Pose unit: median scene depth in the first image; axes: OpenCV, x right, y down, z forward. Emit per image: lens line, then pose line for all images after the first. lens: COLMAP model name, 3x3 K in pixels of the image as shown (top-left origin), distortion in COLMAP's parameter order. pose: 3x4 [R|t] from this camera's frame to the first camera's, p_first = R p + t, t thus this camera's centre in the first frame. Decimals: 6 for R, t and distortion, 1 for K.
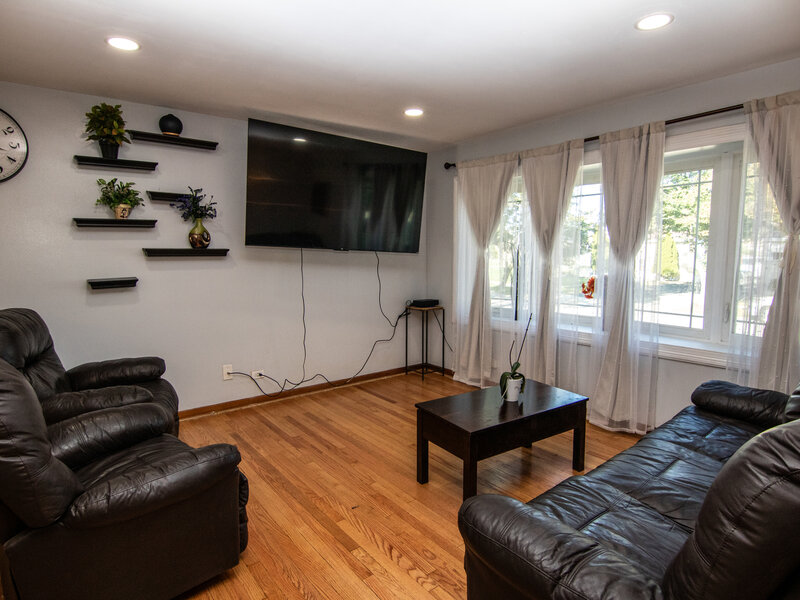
lens RADIAL K [[455.5, 0, 400.3], [0, 455.5, 301.6], [0, 0, 1]] dist [-0.002012, -0.016818]
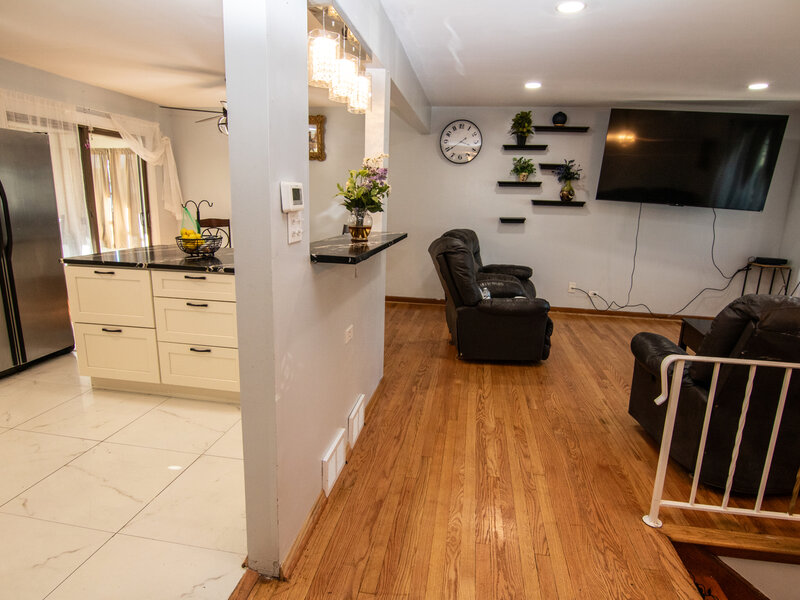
lens RADIAL K [[455.5, 0, 400.3], [0, 455.5, 301.6], [0, 0, 1]] dist [-0.002012, -0.016818]
pose [[0.676676, 0.183686, -0.713000, 0.338546], [-0.110722, 0.982755, 0.148099, 0.050519], [0.727908, -0.021270, 0.685344, -0.458163]]
